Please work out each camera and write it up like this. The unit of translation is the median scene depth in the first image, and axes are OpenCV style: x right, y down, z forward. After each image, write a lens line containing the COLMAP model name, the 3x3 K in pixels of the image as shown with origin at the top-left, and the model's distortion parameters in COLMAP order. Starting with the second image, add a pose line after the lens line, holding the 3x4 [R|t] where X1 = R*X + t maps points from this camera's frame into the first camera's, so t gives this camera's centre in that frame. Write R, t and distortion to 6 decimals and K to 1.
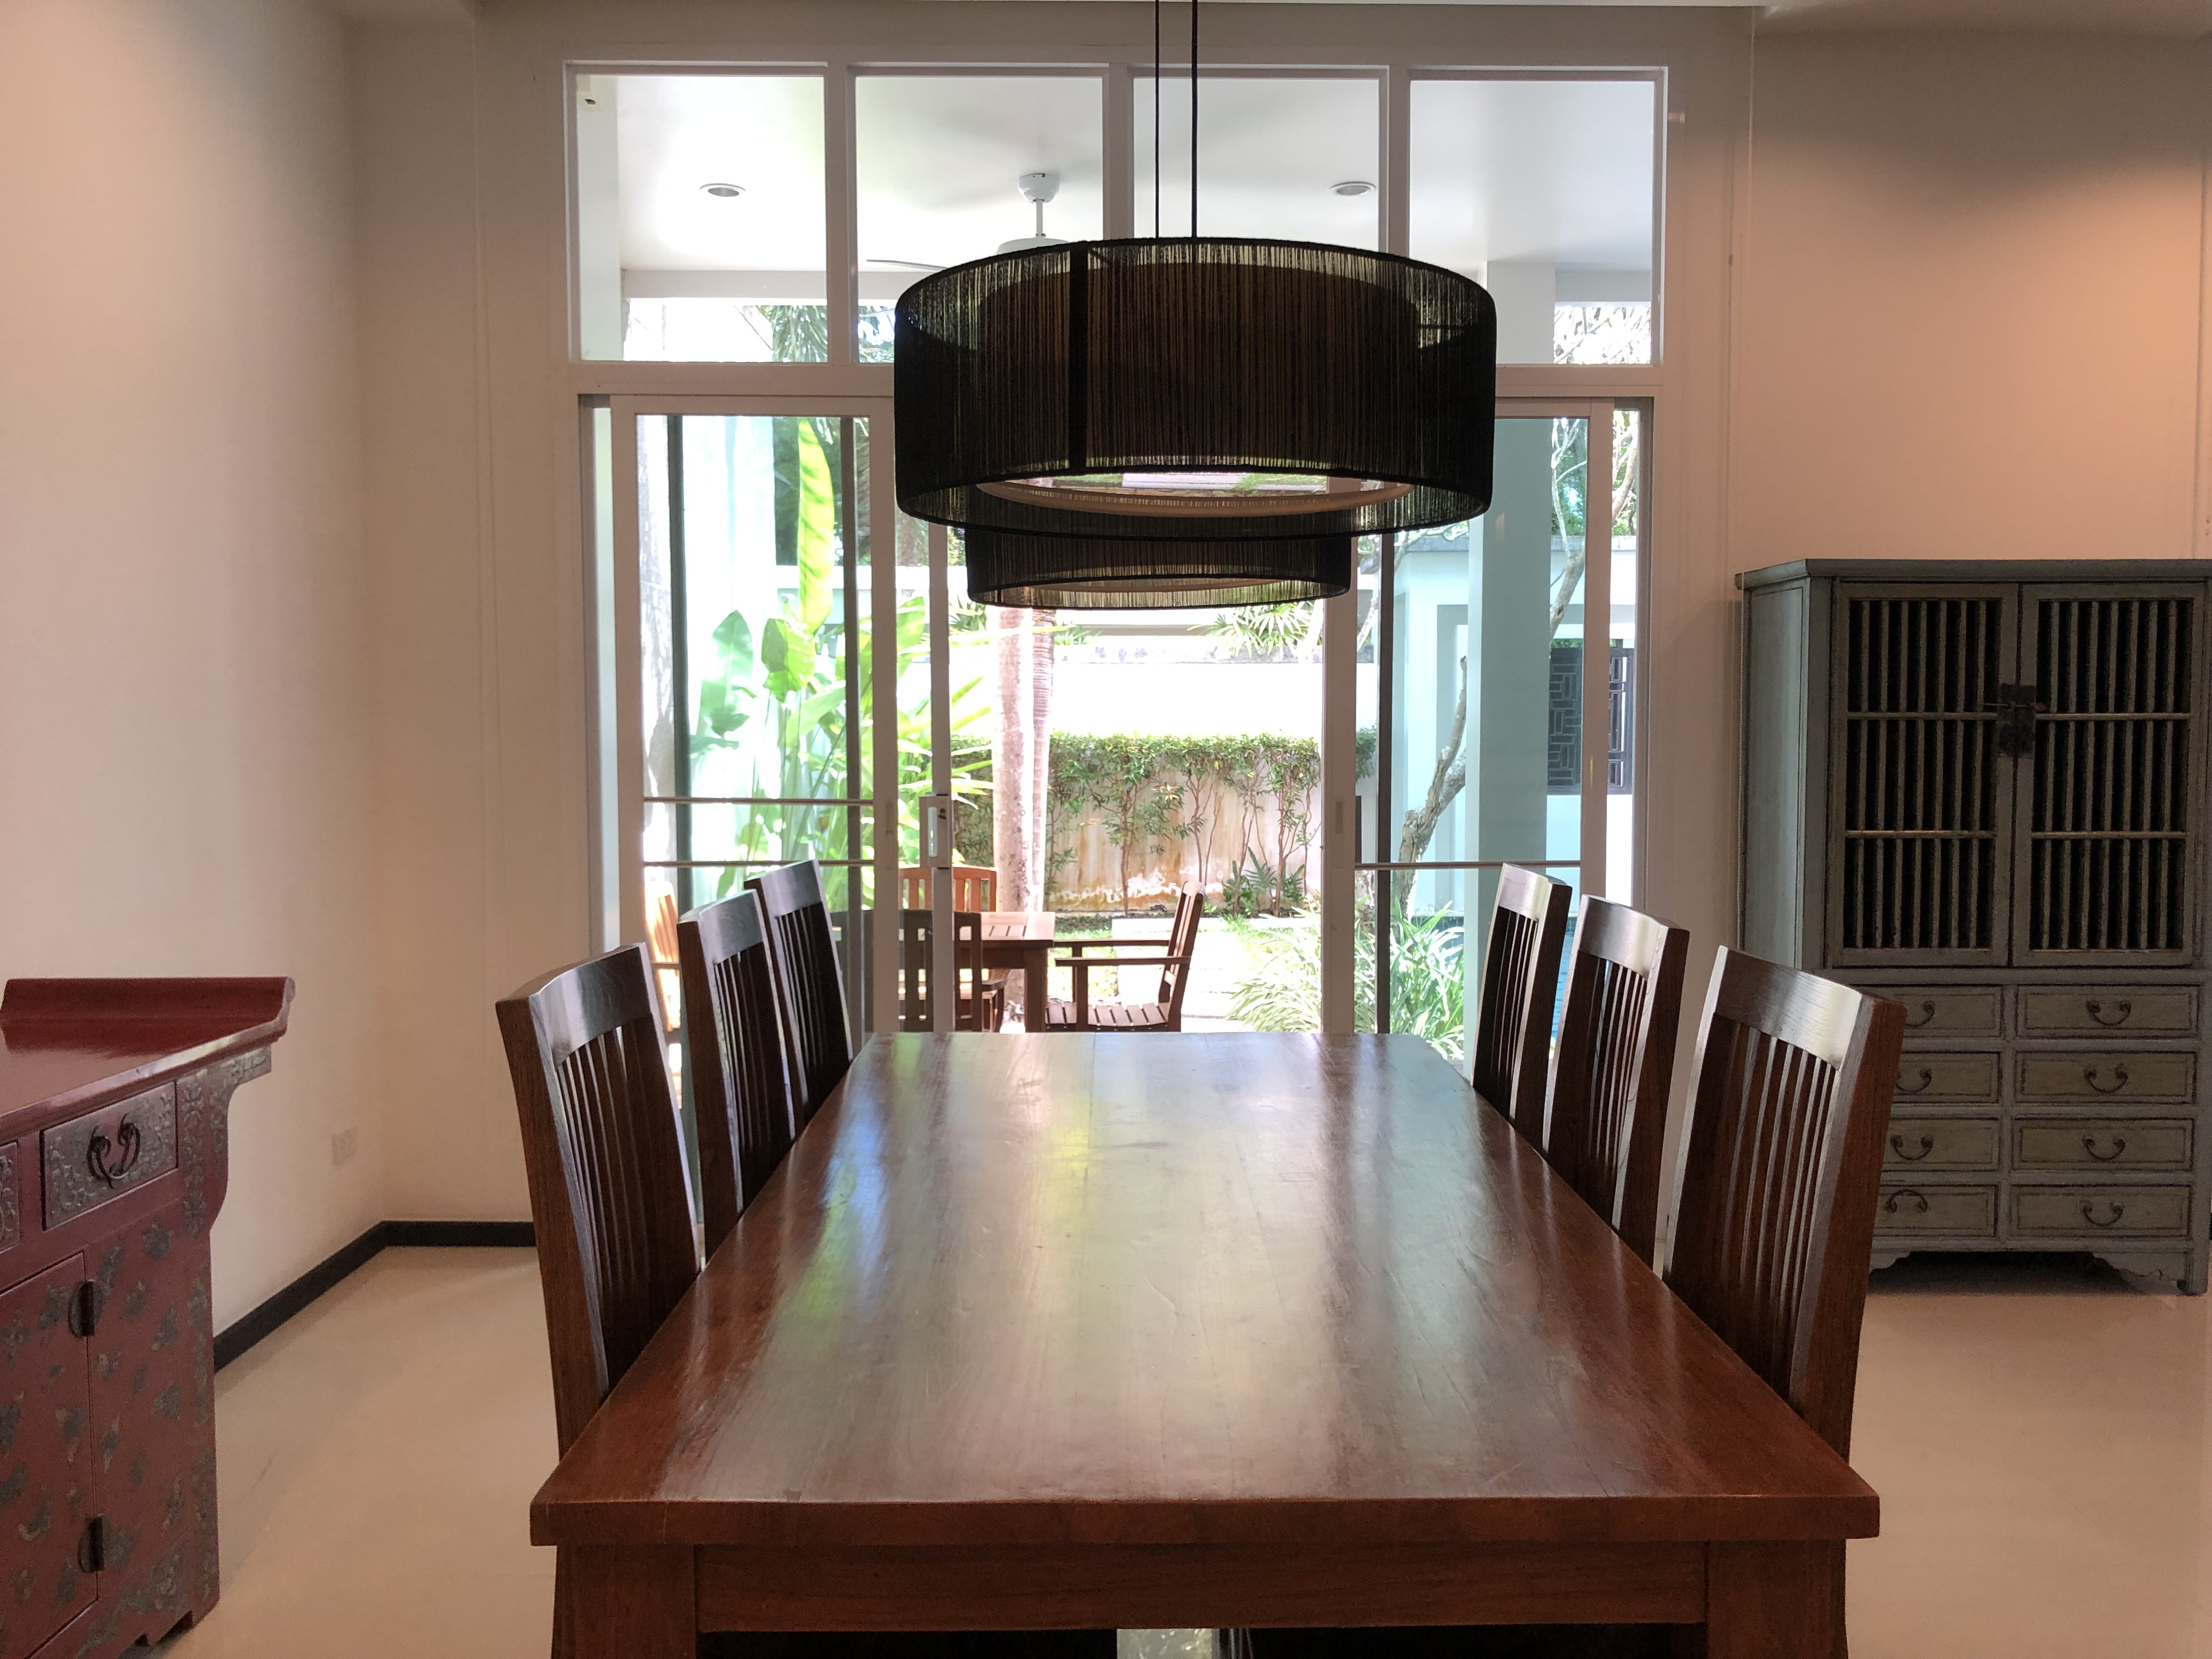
lens RADIAL K [[1830.6, 0, 1099.9], [0, 1830.6, 827.1], [0, 0, 1]] dist [0.047067, -0.050000]
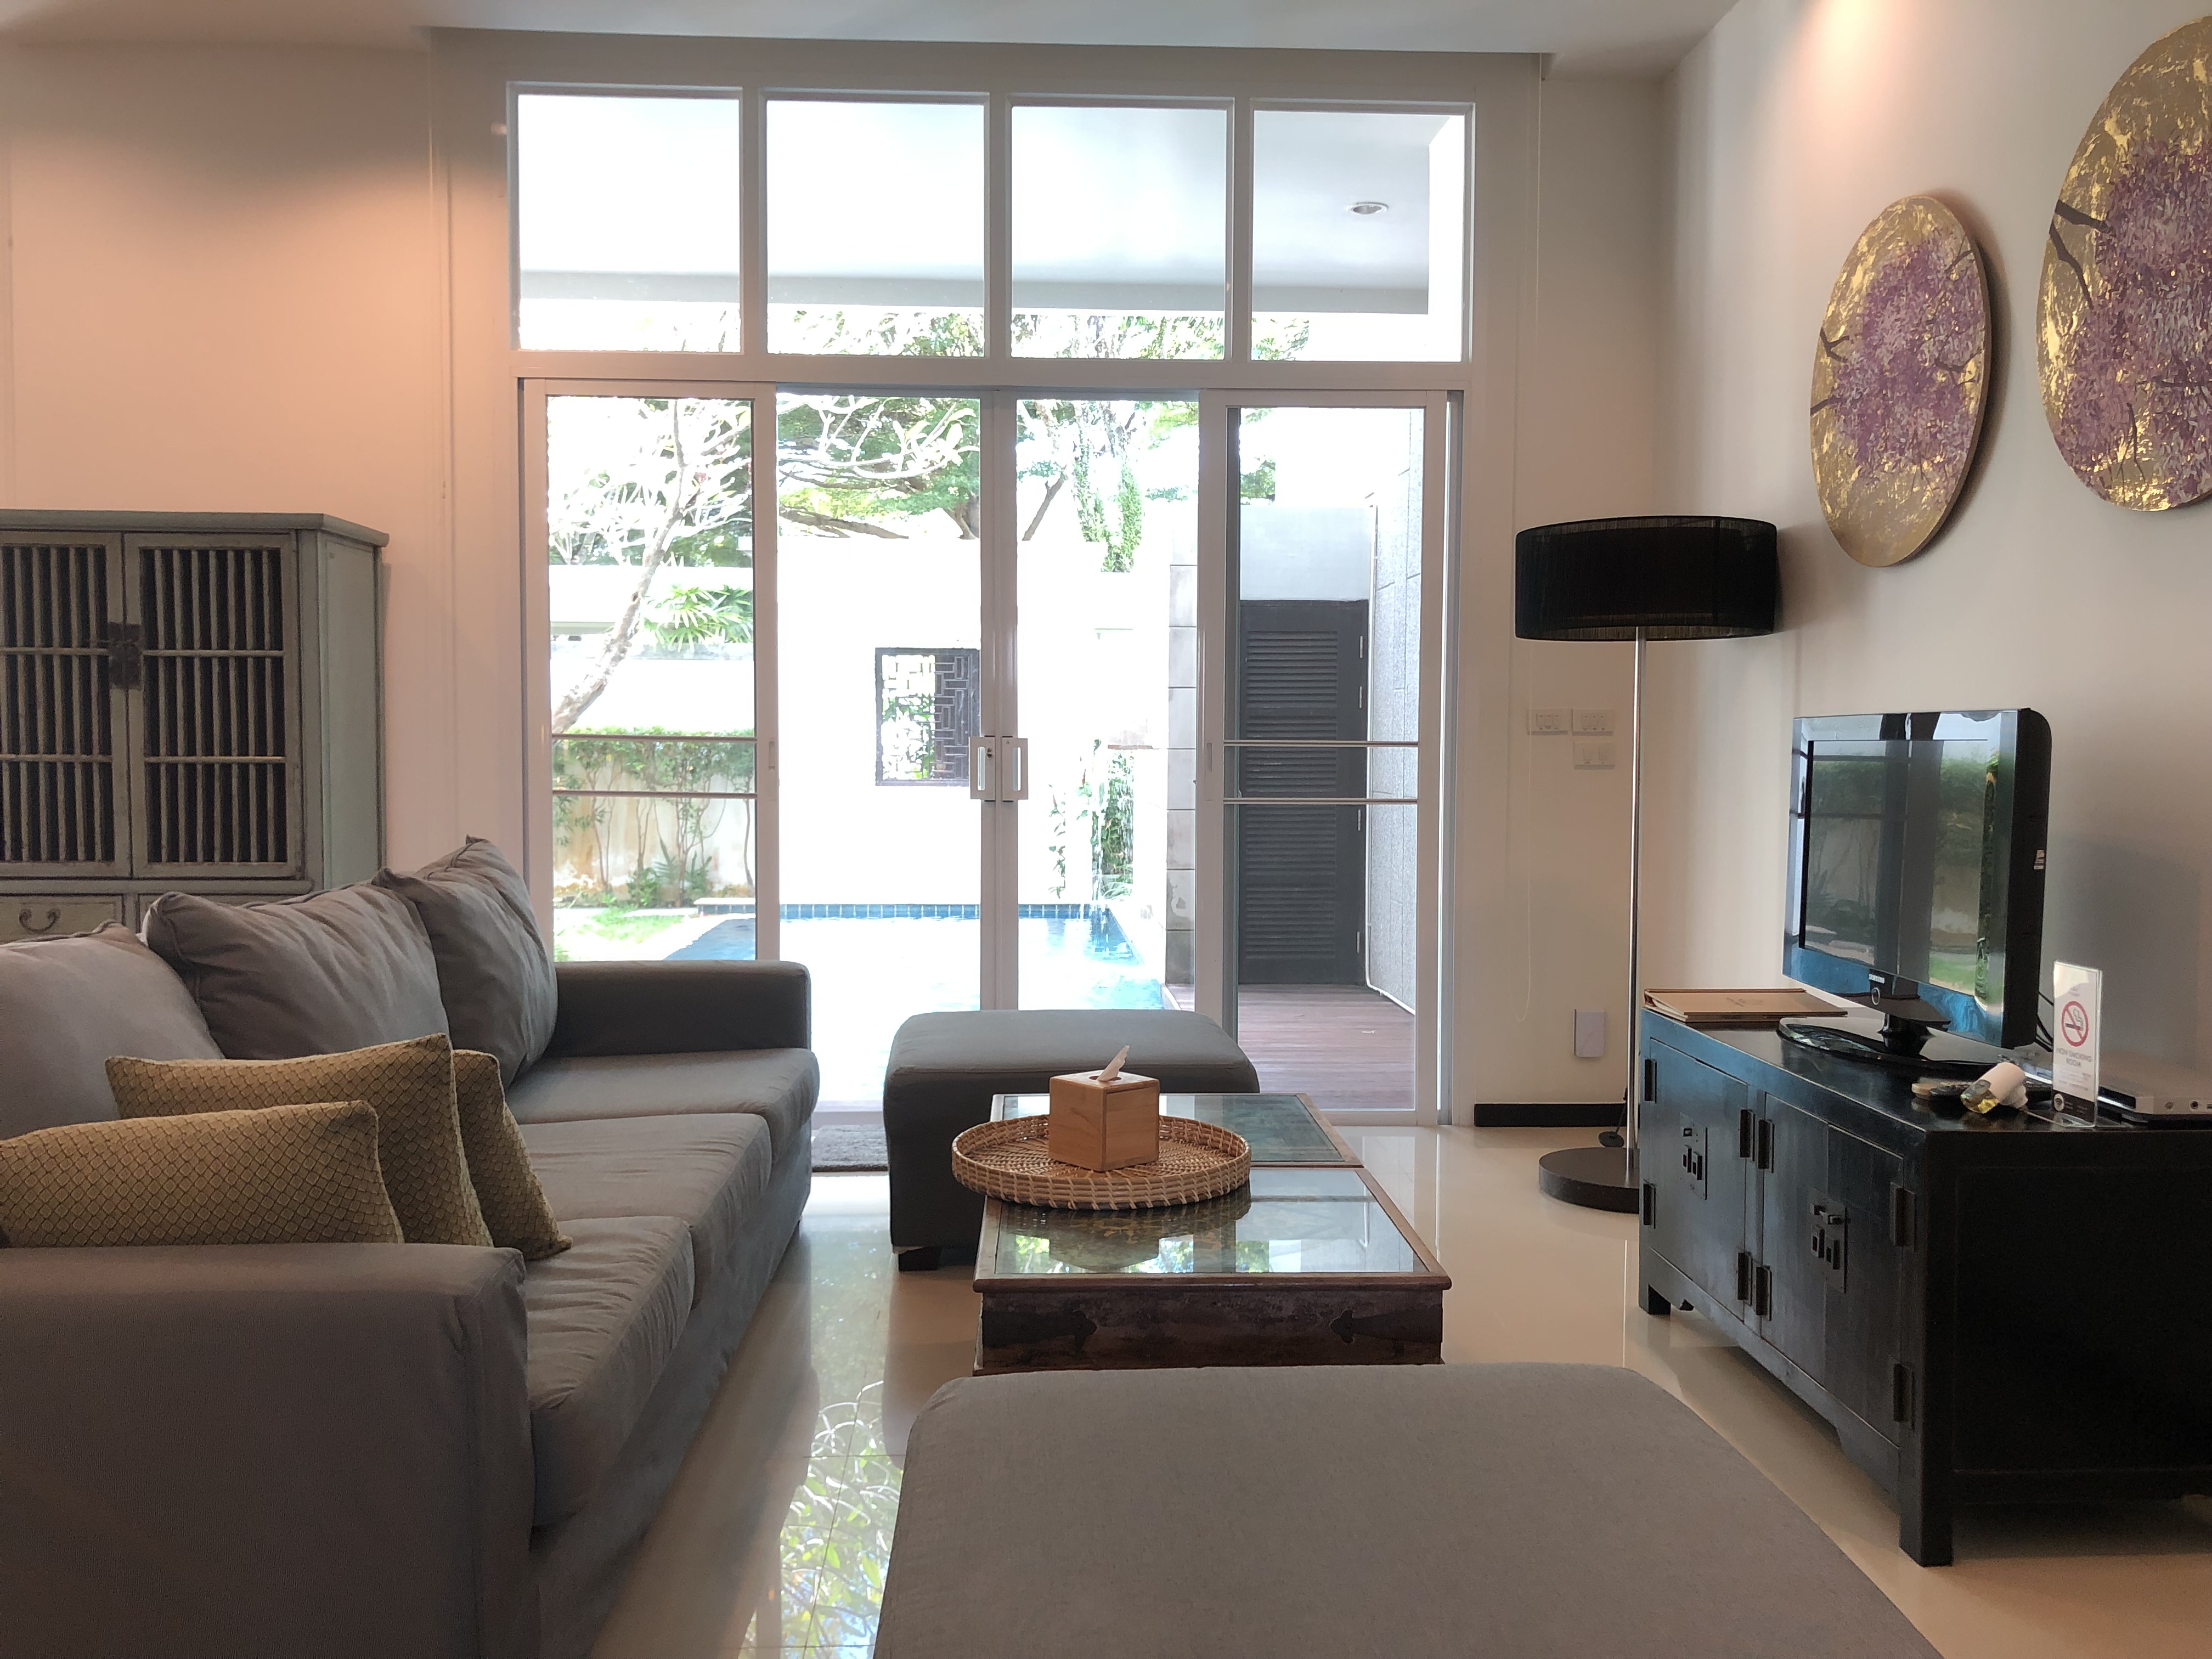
lens RADIAL K [[1830.6, 0, 1112.2], [0, 1830.6, 826.1], [0, 0, 1]] dist [0.047067, -0.050000]
pose [[0.999439, 0.002435, 0.033393, 1.047093], [-0.001977, 0.999904, -0.013743, 0.058423], [-0.033423, 0.013670, 0.999348, -0.128933]]
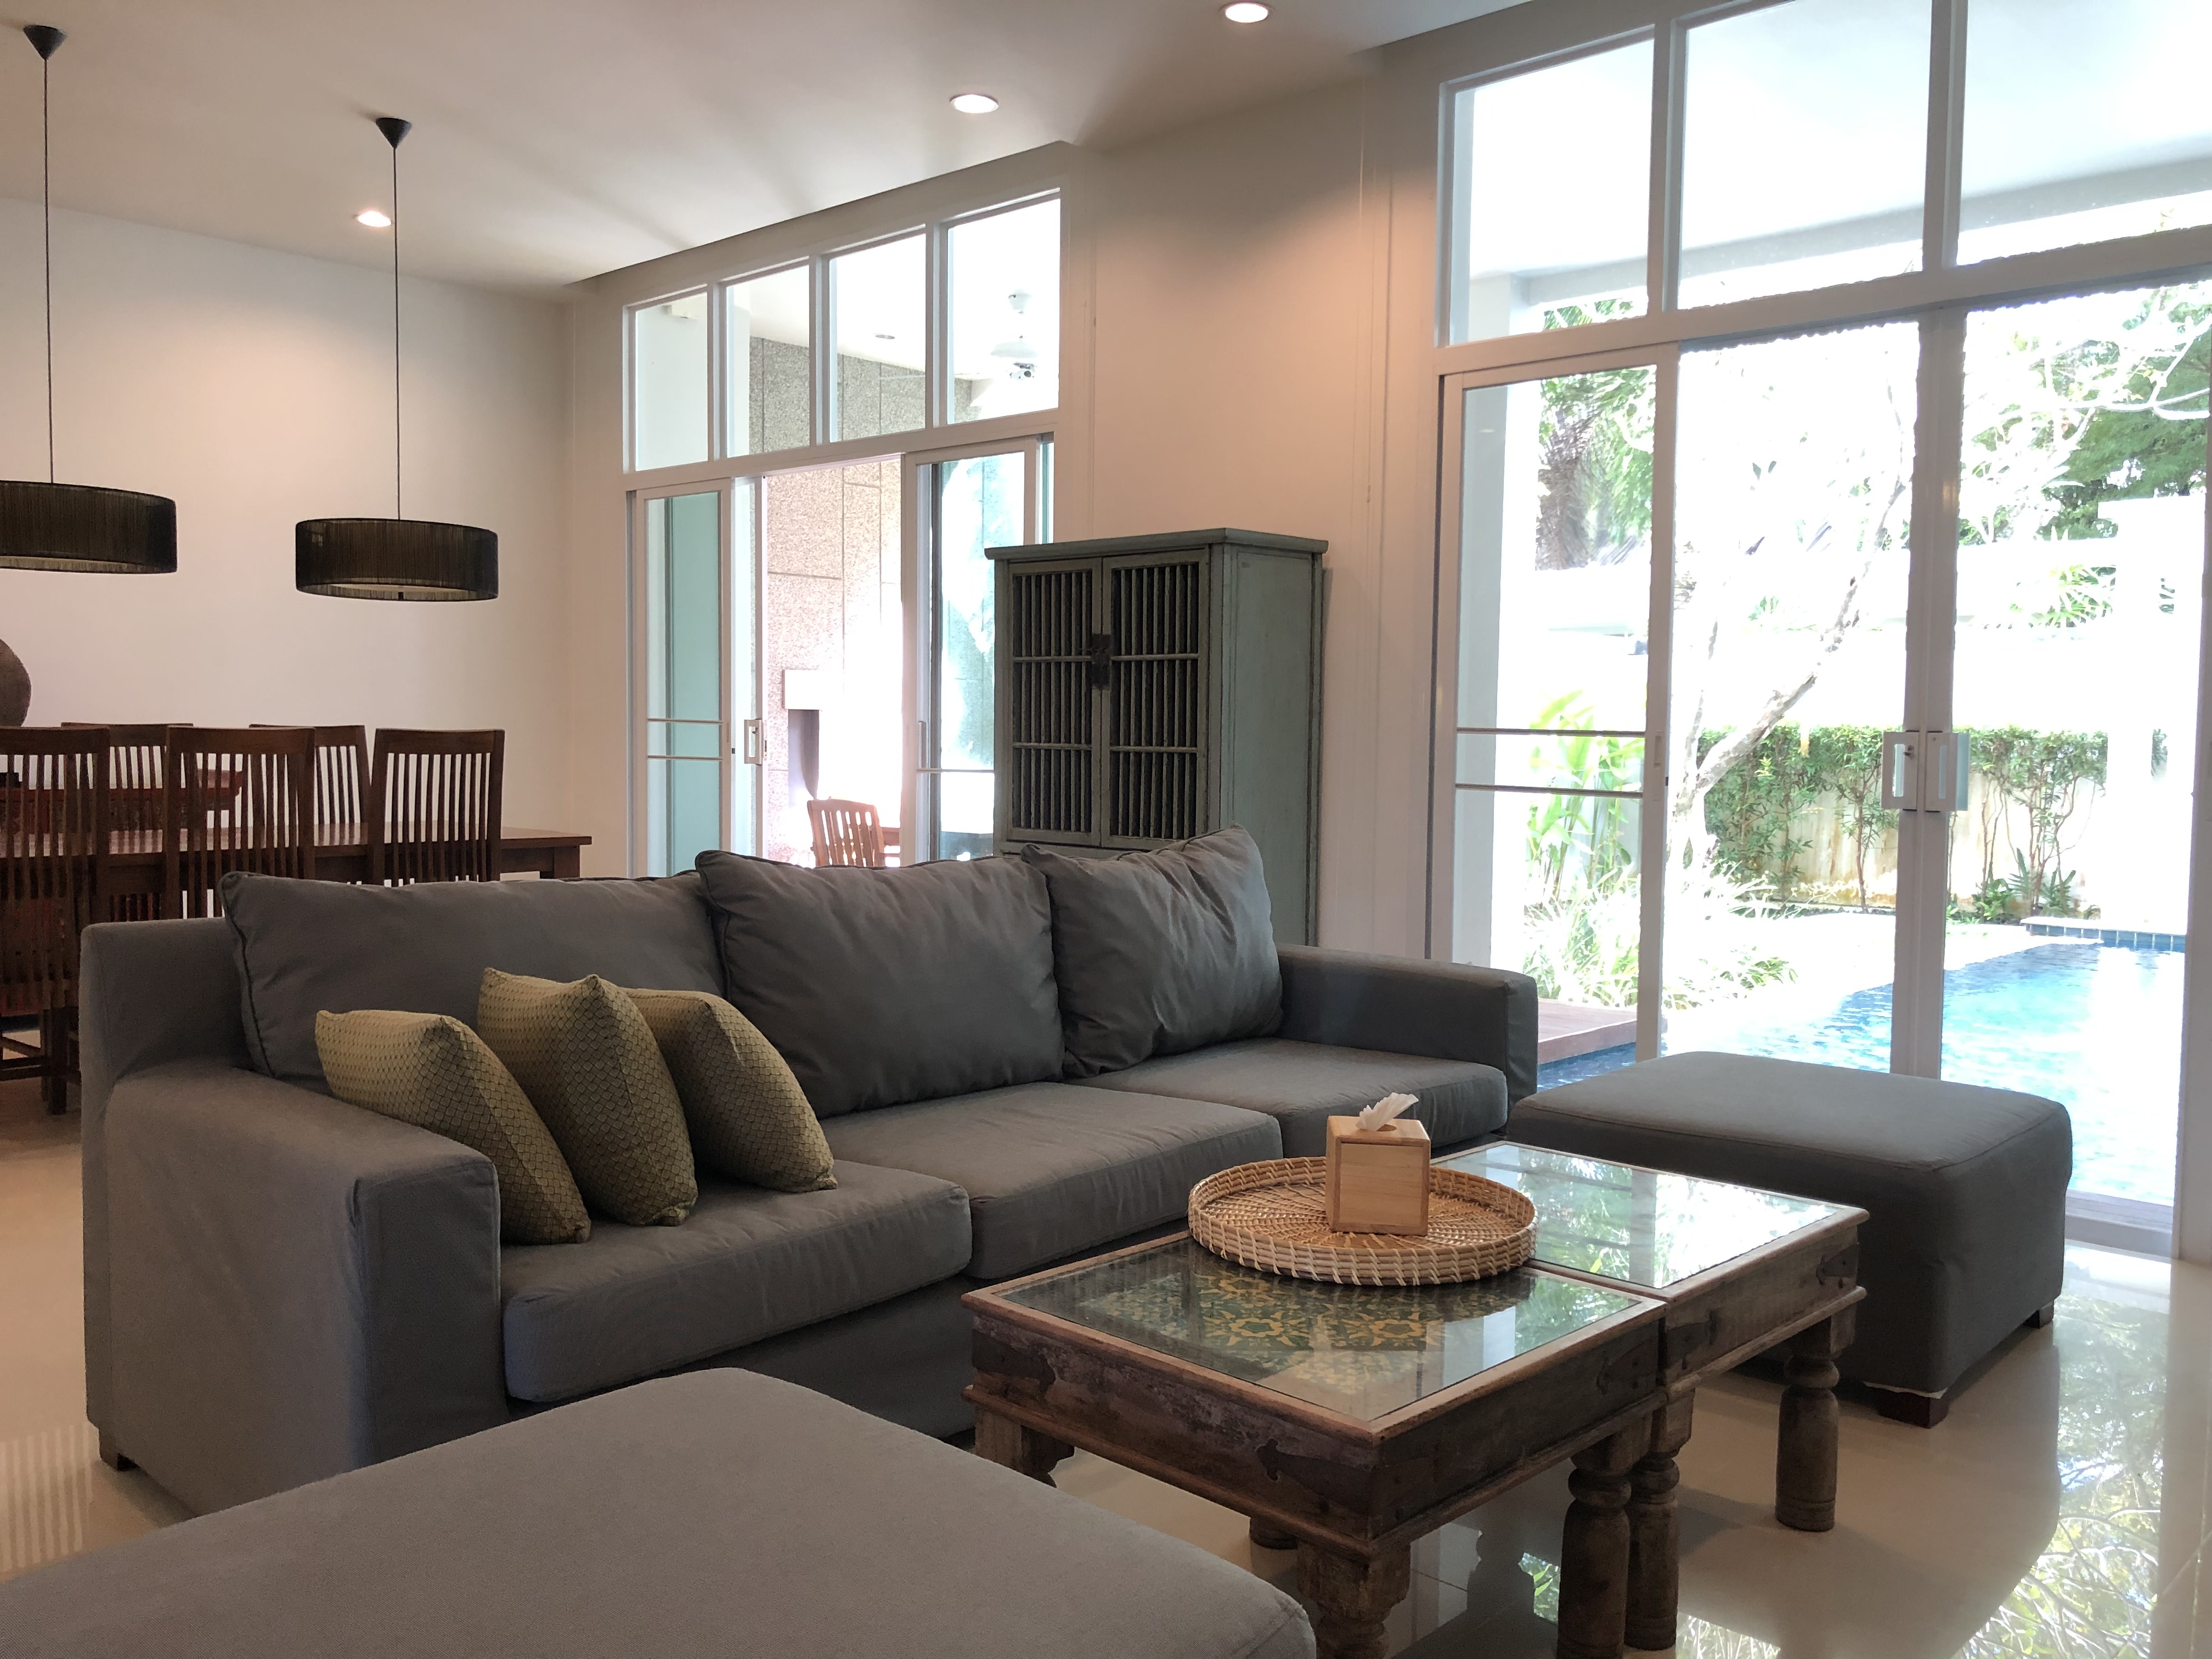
lens RADIAL K [[1830.6, 0, 1122.2], [0, 1830.6, 834.2], [0, 0, 1]] dist [0.047067, -0.050000]
pose [[0.713591, 0.049525, -0.698810, 1.420275], [-0.053457, 0.998439, 0.016172, 0.044107], [0.698520, 0.025816, 0.715124, 0.076909]]
